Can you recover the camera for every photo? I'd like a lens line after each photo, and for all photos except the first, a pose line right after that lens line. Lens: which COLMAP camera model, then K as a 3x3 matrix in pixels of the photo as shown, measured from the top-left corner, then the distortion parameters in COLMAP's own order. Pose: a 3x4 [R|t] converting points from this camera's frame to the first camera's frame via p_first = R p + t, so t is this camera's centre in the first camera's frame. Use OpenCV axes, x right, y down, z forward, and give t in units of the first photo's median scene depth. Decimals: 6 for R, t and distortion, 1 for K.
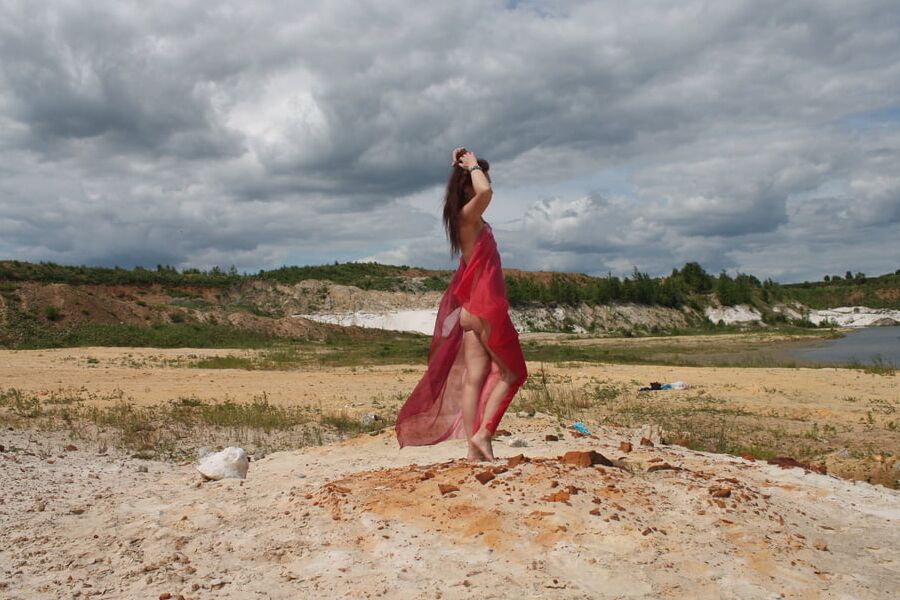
lens RADIAL K [[816.4, 0, 448.3], [0, 816.4, 302.2], [0, 0, 1]] dist [-0.171677, 0.145241]
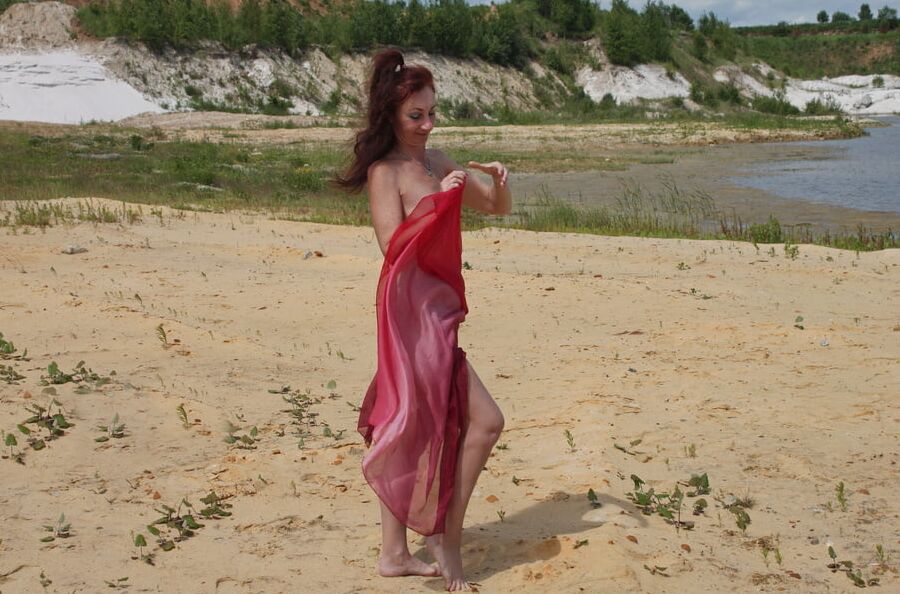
lens RADIAL K [[1540.5, 0, 450.2], [0, 1540.5, 299.9], [0, 0, 1]] dist [-0.020481, 0.109142]
pose [[0.975835, -0.008051, 0.218361, 0.063457], [-0.026206, 0.987796, 0.153531, 0.006673], [-0.216932, -0.155543, 0.963715, 0.155085]]
